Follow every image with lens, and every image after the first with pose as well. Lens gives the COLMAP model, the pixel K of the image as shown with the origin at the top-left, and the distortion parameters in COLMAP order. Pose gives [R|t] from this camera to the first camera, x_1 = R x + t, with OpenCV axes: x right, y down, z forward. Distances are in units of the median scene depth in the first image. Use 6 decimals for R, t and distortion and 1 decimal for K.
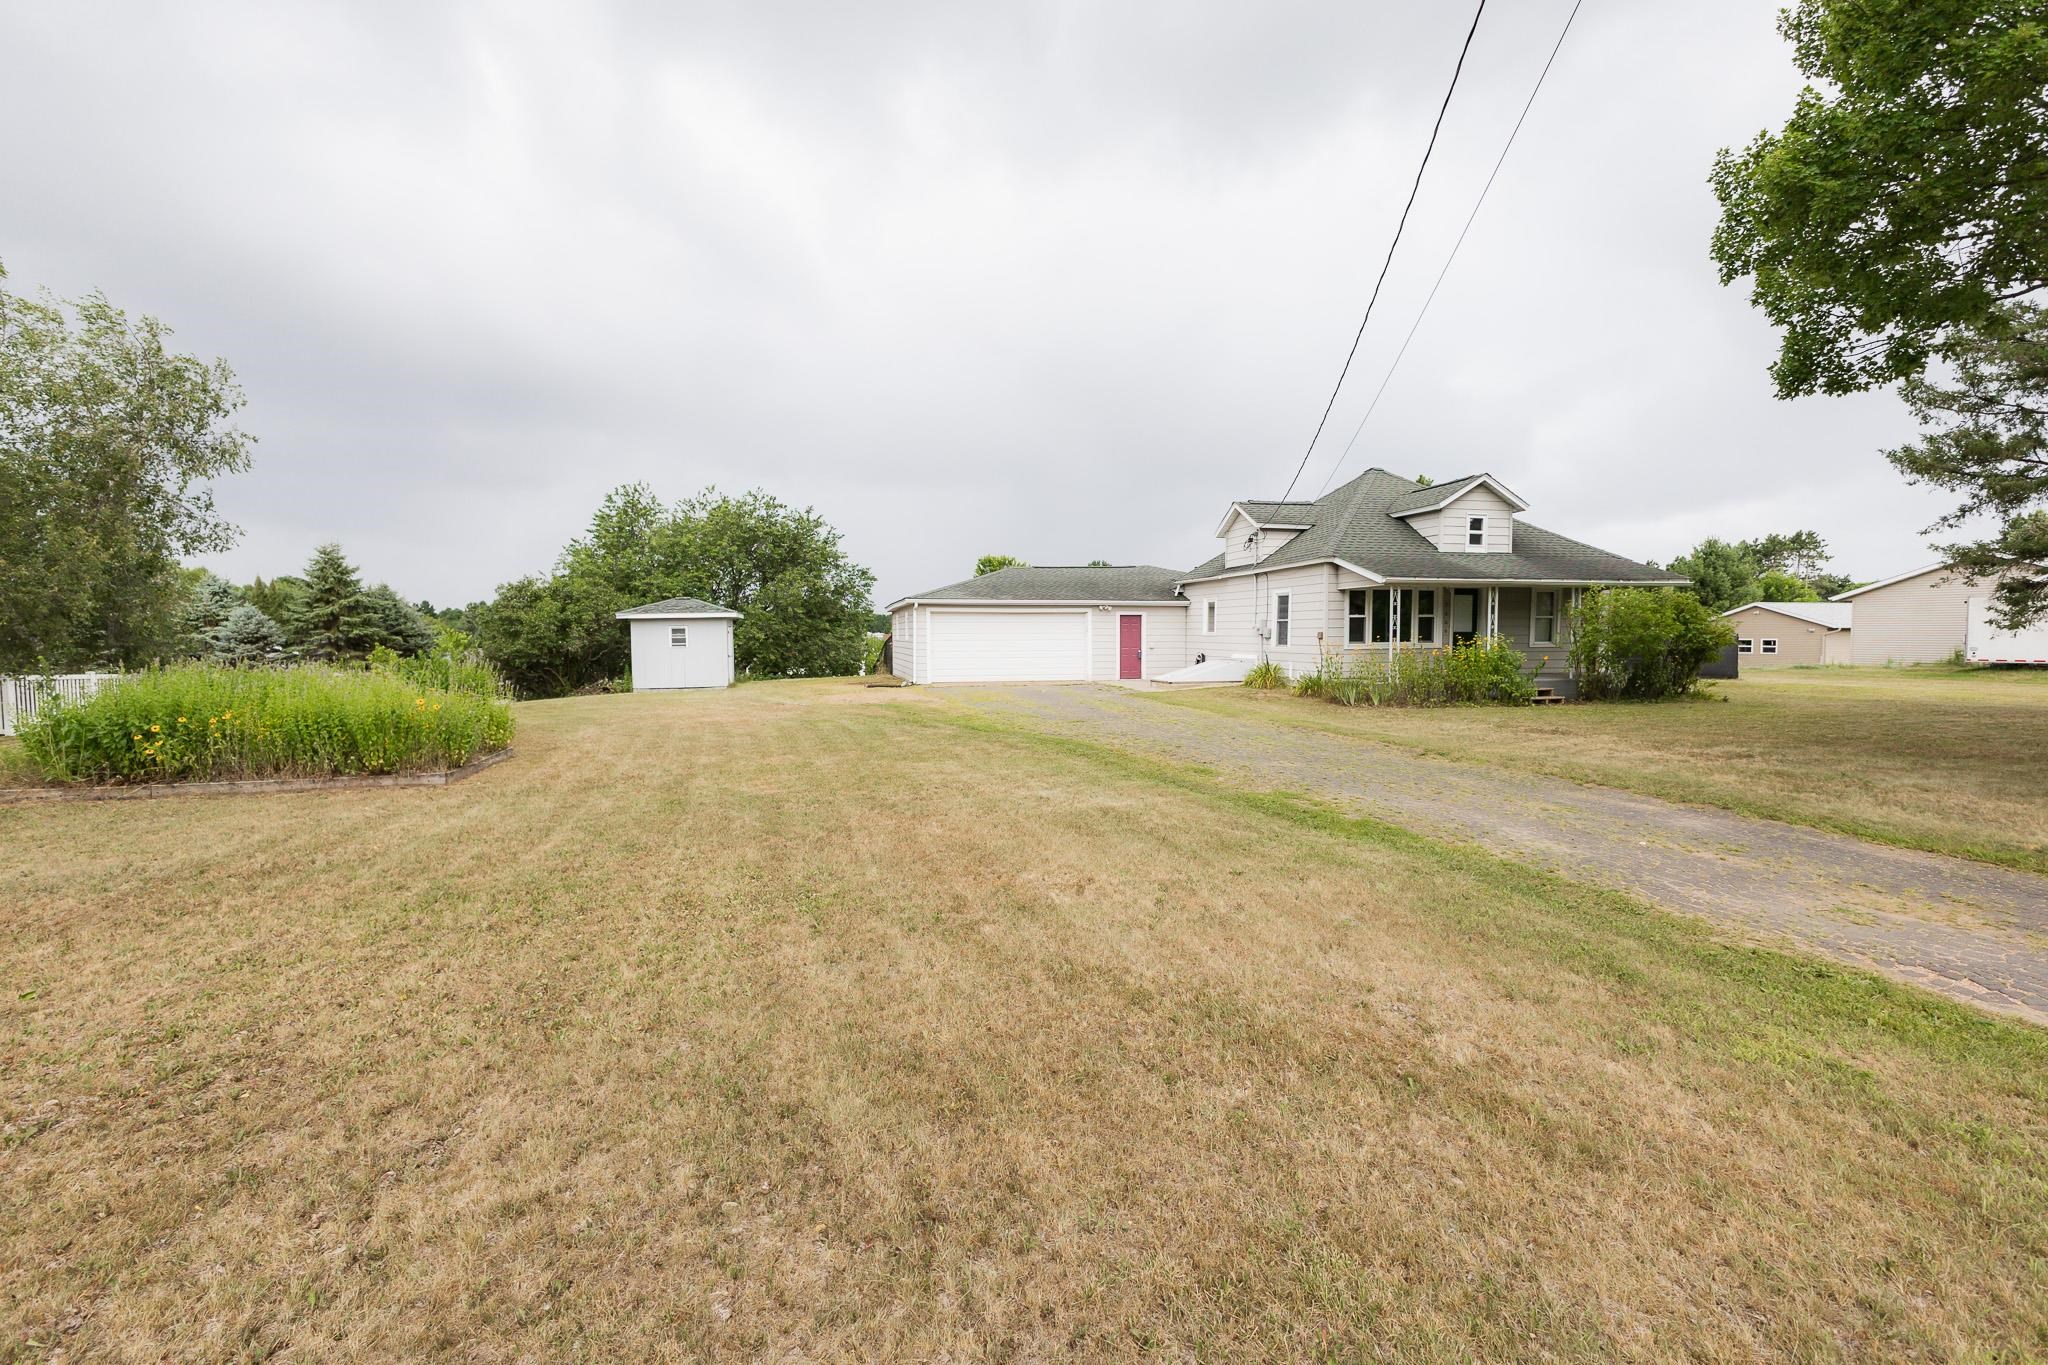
lens RADIAL K [[890.1, 0, 1010.0], [0, 890.1, 670.9], [0, 0, 1]] dist [0.009647, -0.000342]
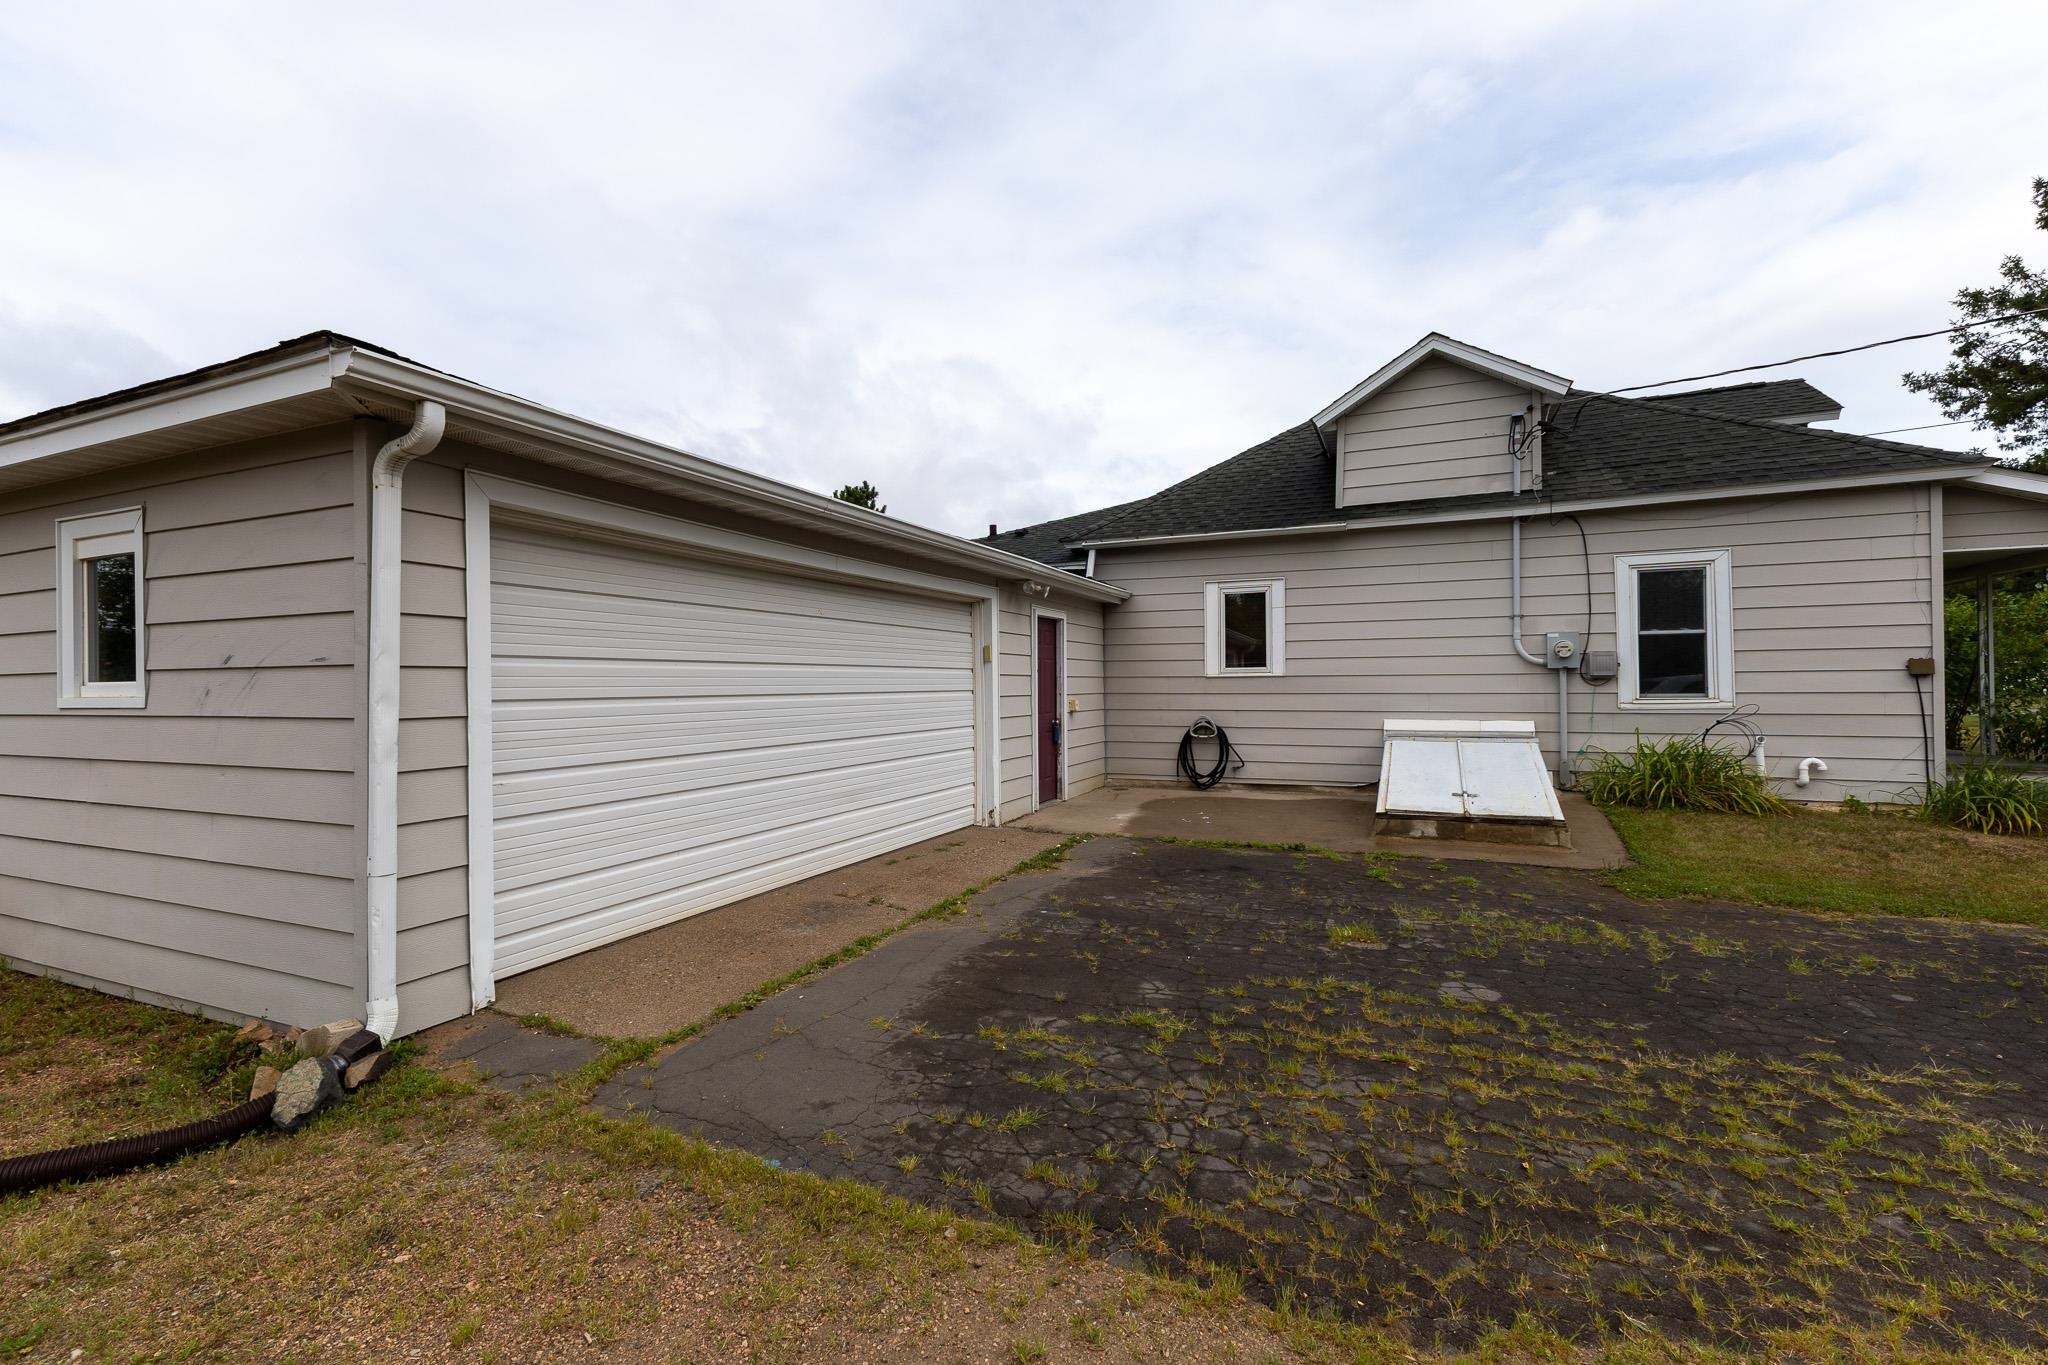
lens RADIAL K [[890.1, 0, 1025.4], [0, 890.1, 672.3], [0, 0, 1]] dist [0.009647, -0.000342]
pose [[0.588431, 0.009449, 0.808492, -0.158887], [0.043452, 0.998117, -0.043289, -0.028702], [-0.807379, 0.060603, 0.586913, 0.846089]]
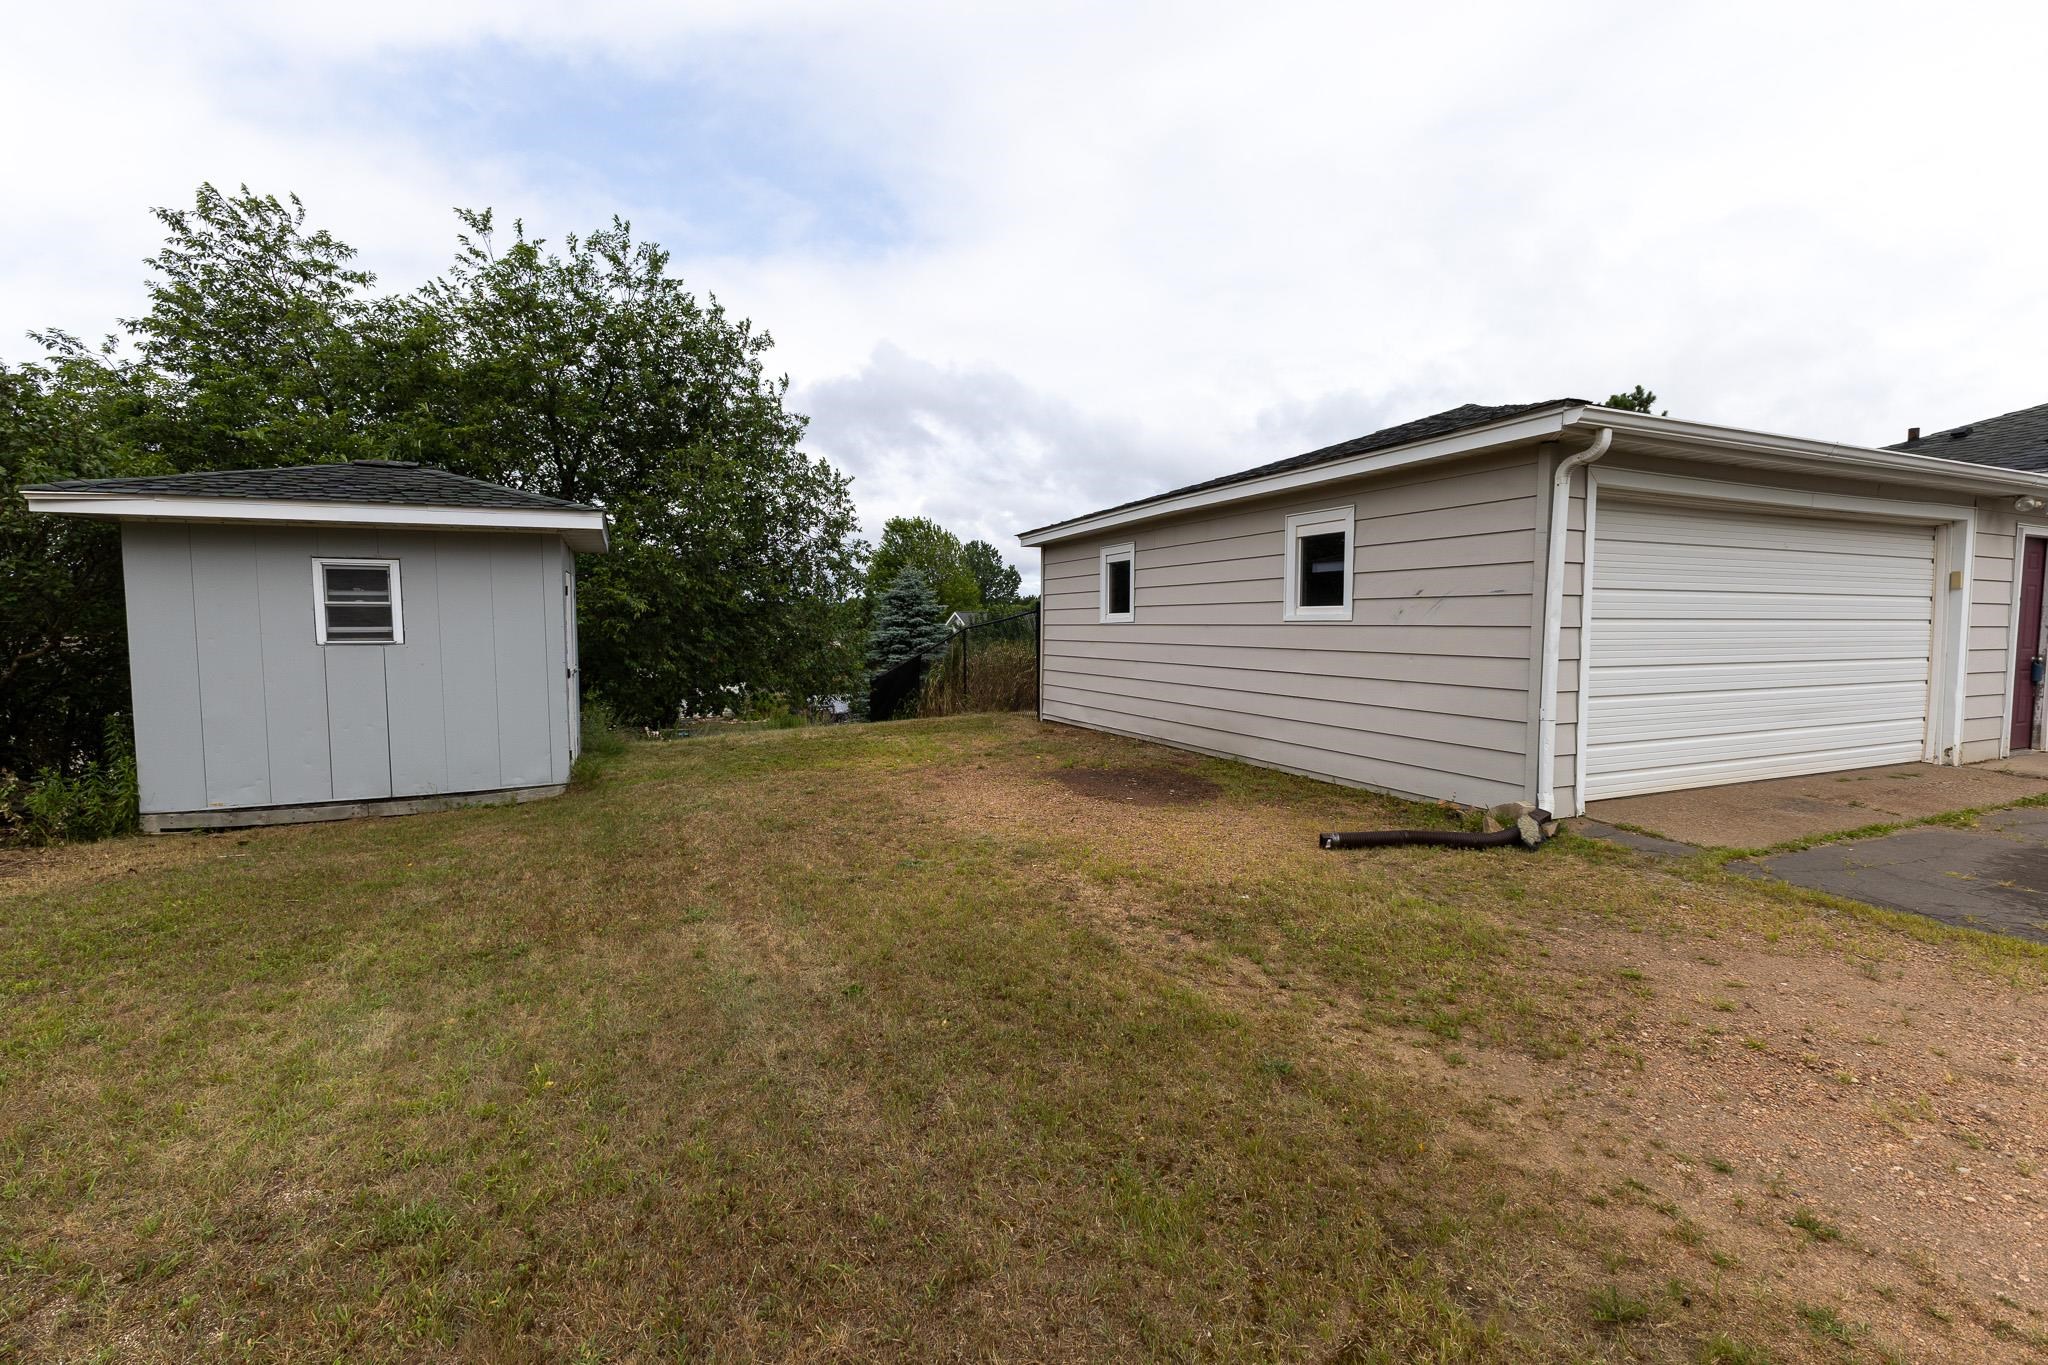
lens RADIAL K [[890.1, 0, 1032.6], [0, 890.1, 675.4], [0, 0, 1]] dist [0.009647, -0.000342]
pose [[0.977697, -0.006448, 0.209921, -0.271917], [0.003059, 0.999860, 0.016462, -0.024043], [-0.209998, -0.015452, 0.977580, 0.815774]]
